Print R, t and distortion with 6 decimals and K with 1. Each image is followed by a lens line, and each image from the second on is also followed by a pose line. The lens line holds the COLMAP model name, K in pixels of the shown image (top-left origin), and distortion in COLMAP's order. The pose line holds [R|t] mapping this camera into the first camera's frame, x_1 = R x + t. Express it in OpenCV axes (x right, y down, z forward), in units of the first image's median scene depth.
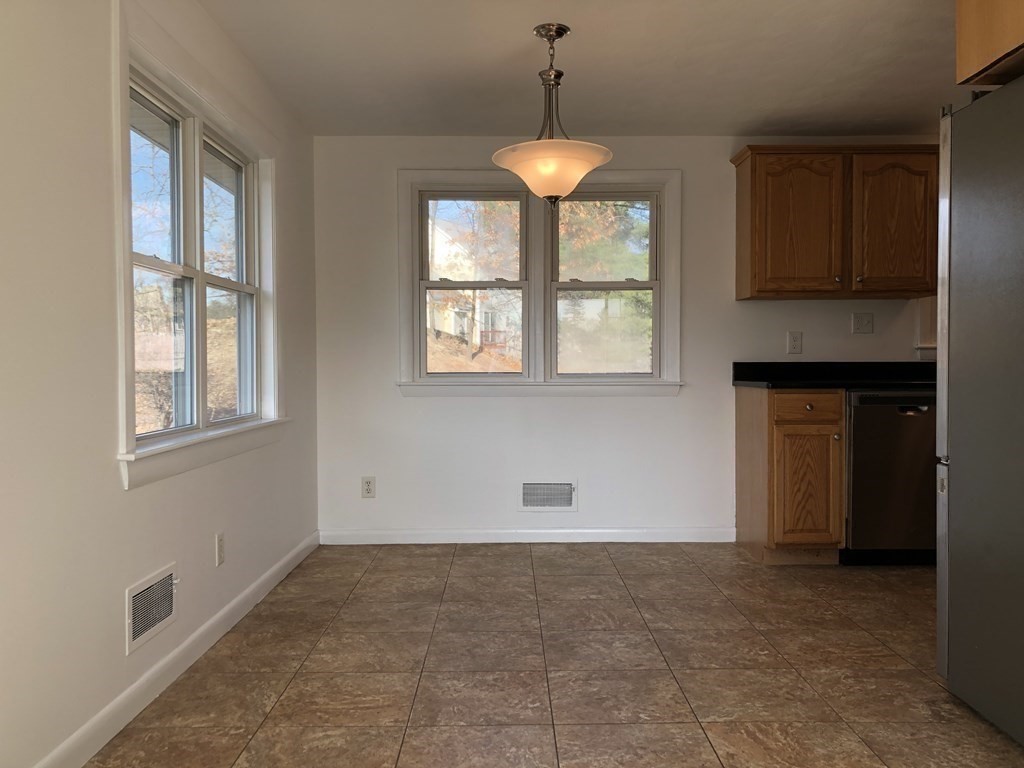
lens RADIAL K [[838.3, 0, 512.0], [0, 838.3, 384.0], [0, 0, 1]] dist [0.004102, 0.009513]
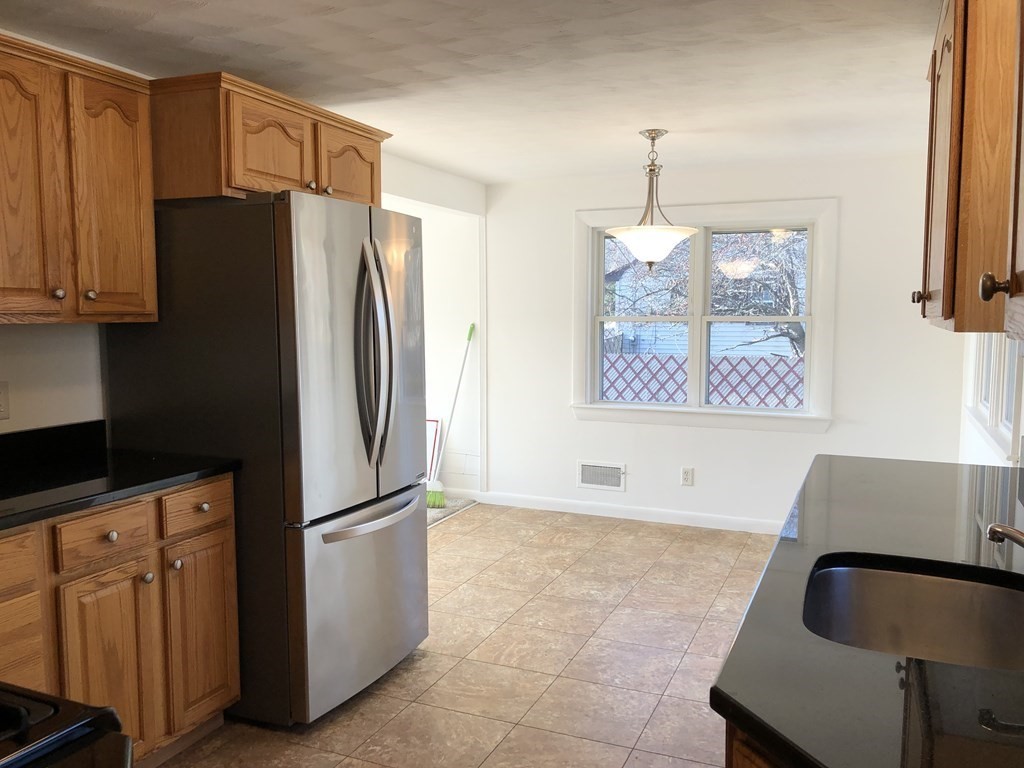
lens RADIAL K [[838.3, 0, 512.0], [0, 838.3, 384.0], [0, 0, 1]] dist [0.004102, 0.009513]
pose [[-0.406041, 0.085410, -0.909855, 1.442492], [-0.024550, 0.994244, 0.104287, -0.174386], [0.913525, 0.064681, -0.401607, 1.442340]]
